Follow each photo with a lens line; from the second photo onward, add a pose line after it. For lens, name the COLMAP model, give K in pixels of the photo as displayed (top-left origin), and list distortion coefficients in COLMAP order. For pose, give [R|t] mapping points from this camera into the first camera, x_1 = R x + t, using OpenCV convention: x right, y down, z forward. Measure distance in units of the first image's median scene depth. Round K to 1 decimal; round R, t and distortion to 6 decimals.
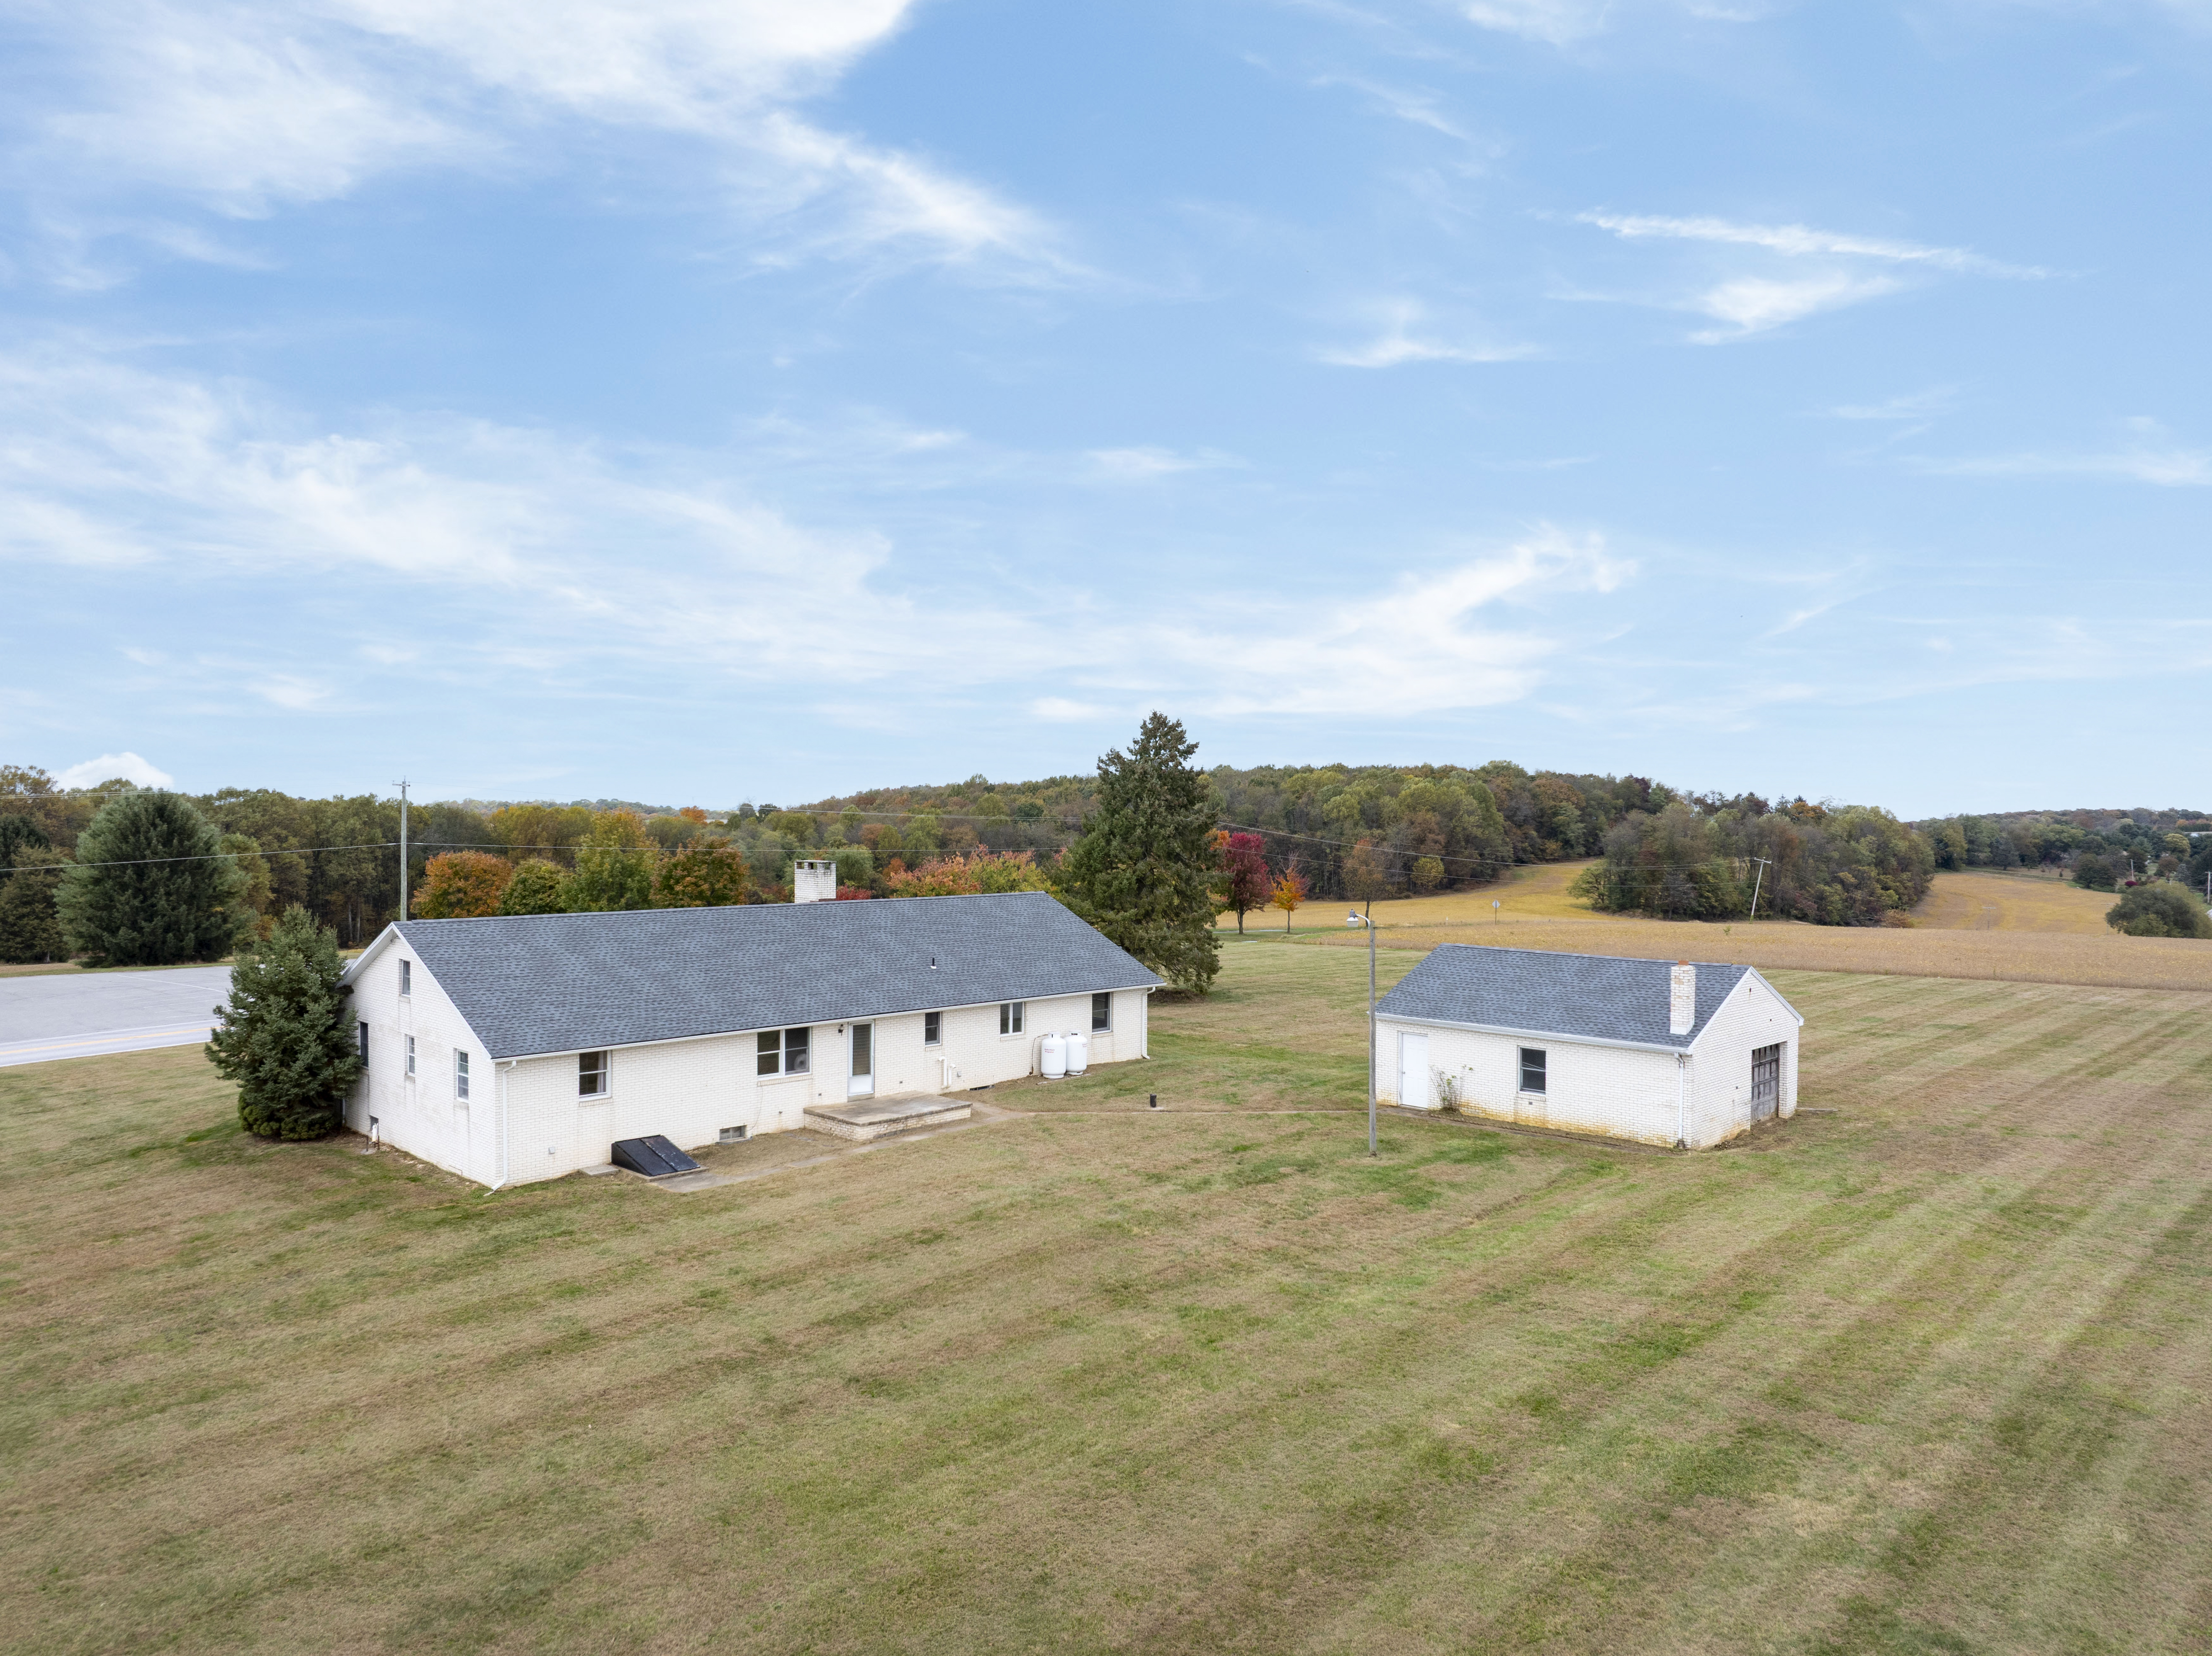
lens RADIAL K [[1552.1, 0, 1106.0], [0, 1552.1, 828.0], [0, 0, 1]] dist [-0.038007, 0.002703]
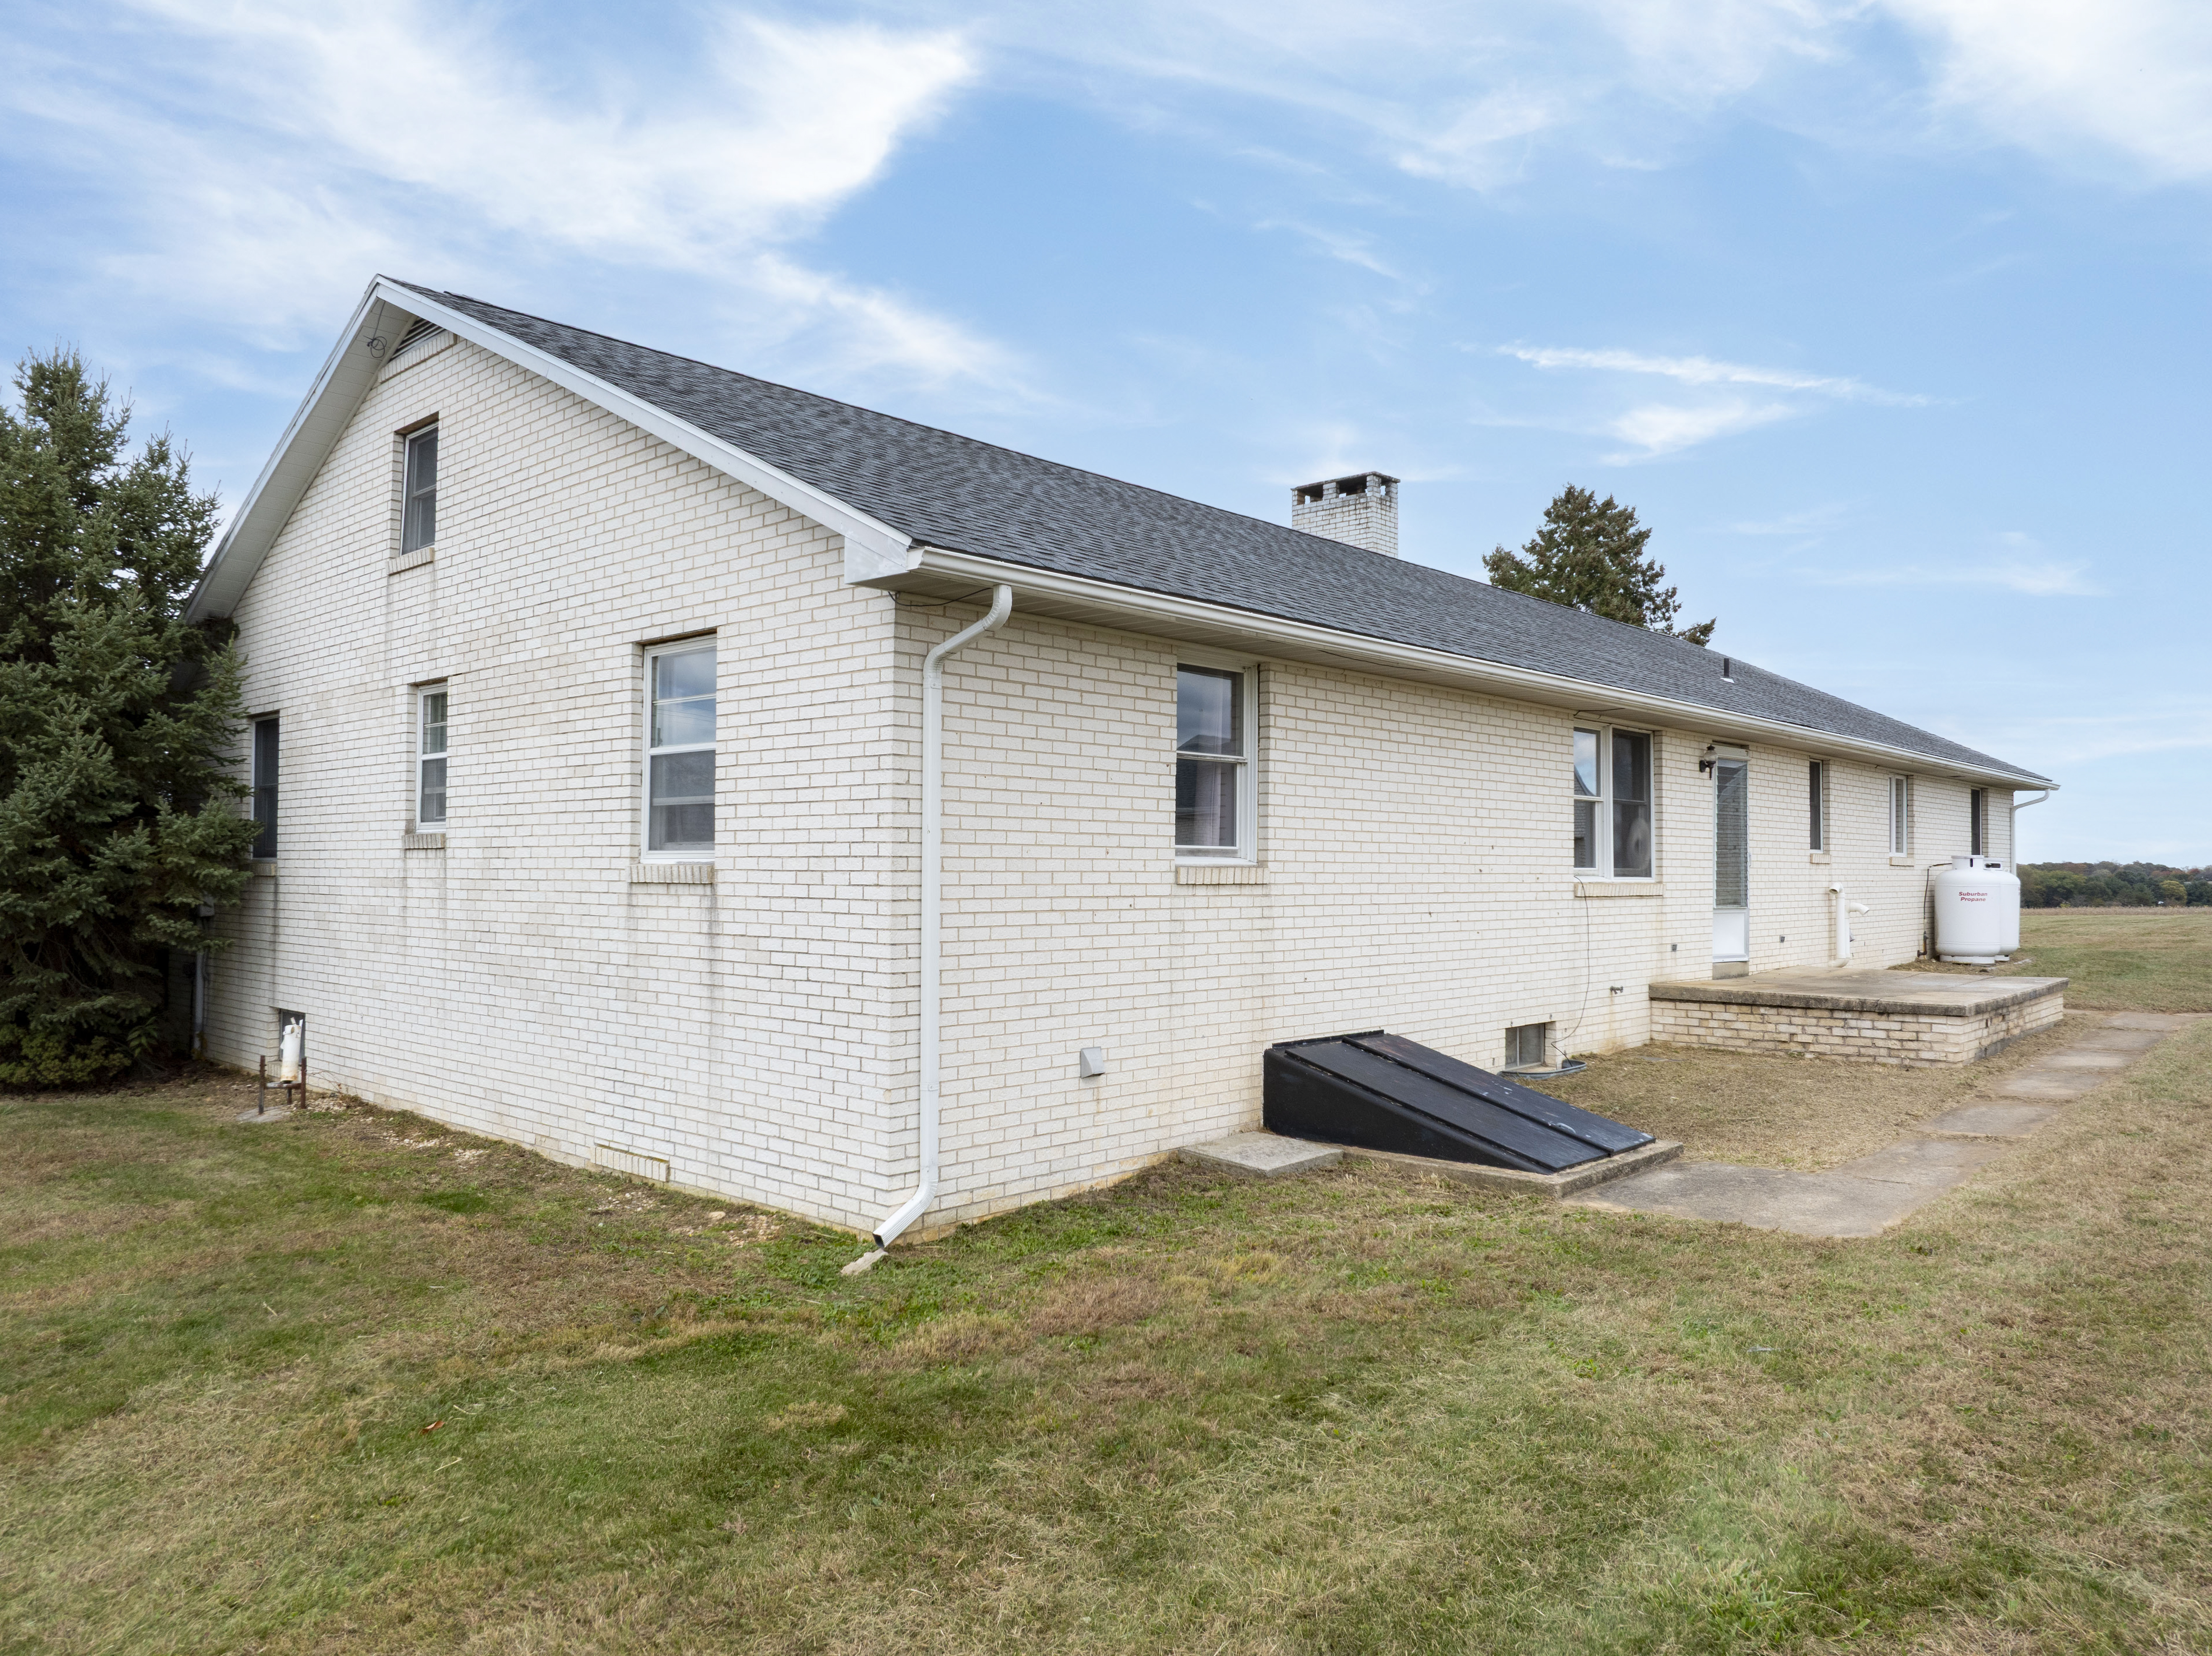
lens RADIAL K [[1552.1, 0, 1106.0], [0, 1552.1, 828.0], [0, 0, 1]] dist [-0.038007, 0.002703]
pose [[0.999495, -0.000968, 0.031746, -0.341148], [0.002280, 0.999142, -0.041341, 0.172541], [-0.031679, 0.041392, 0.998641, 0.725238]]
